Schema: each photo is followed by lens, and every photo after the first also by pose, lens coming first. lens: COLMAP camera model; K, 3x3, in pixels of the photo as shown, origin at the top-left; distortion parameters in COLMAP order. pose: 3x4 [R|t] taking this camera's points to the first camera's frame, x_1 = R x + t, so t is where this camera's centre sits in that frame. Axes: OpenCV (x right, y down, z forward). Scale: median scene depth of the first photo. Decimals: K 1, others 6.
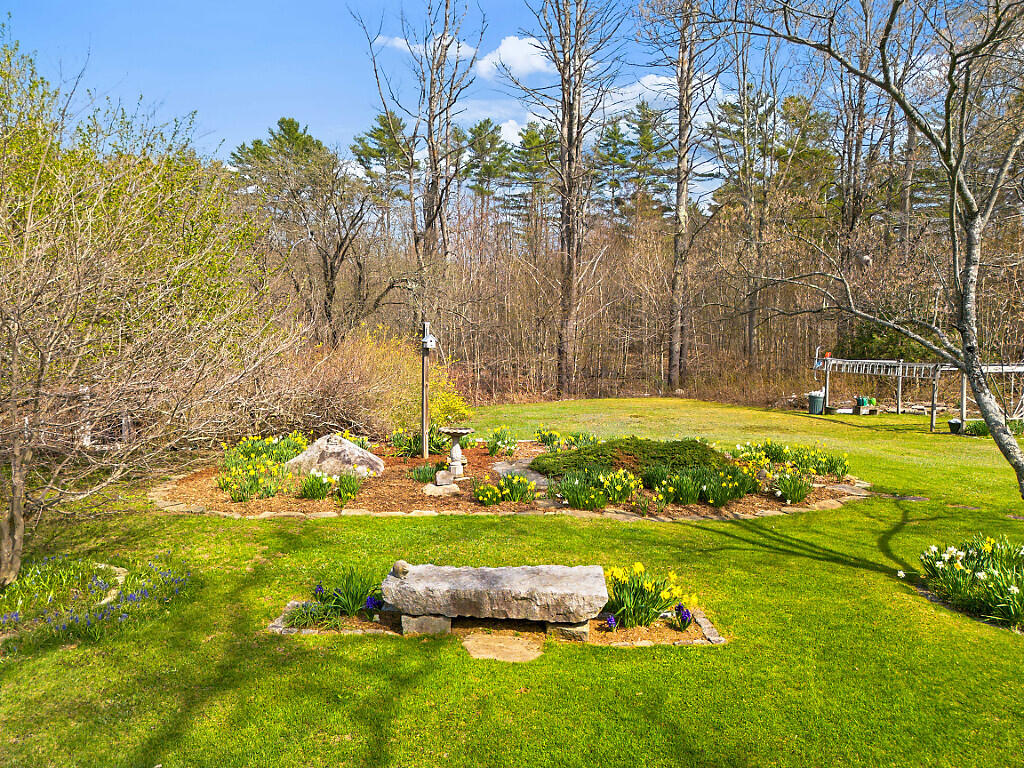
lens RADIAL K [[737.3, 0, 526.2], [0, 737.3, 384.8], [0, 0, 1]] dist [0.064507, -0.056288]
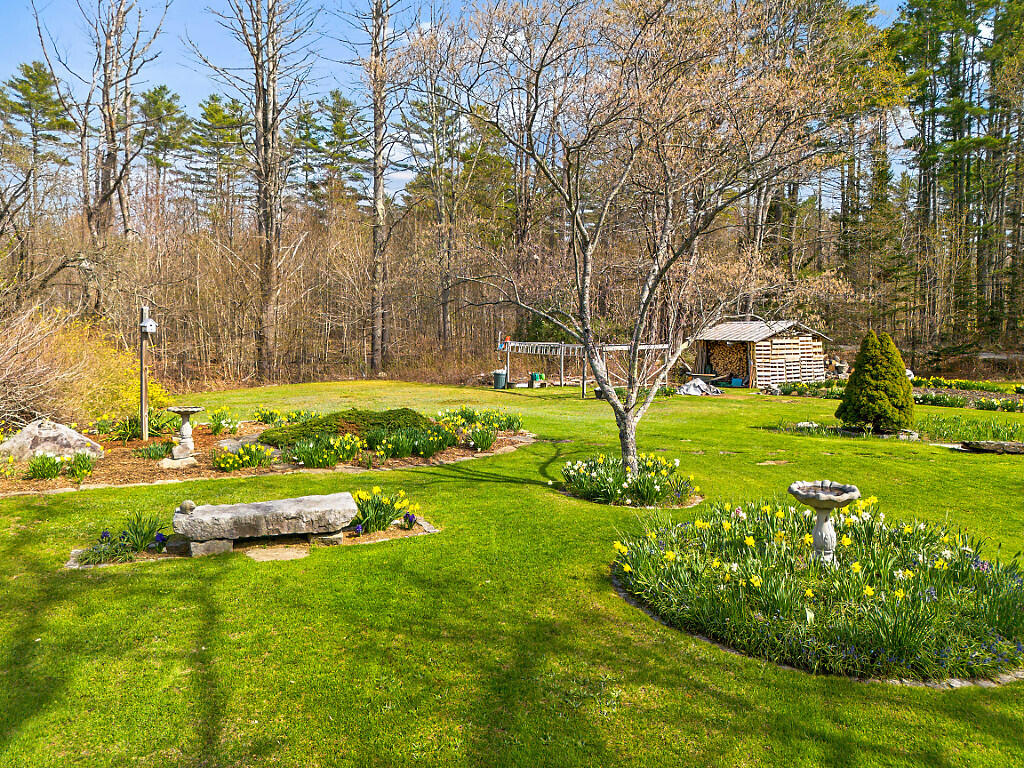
lens RADIAL K [[737.3, 0, 513.2], [0, 737.3, 378.8], [0, 0, 1]] dist [0.064507, -0.056288]
pose [[0.925968, -0.027179, 0.376624, -0.052303], [0.023088, 0.999615, 0.015374, 0.010355], [-0.376897, -0.005541, 0.926239, -0.151832]]
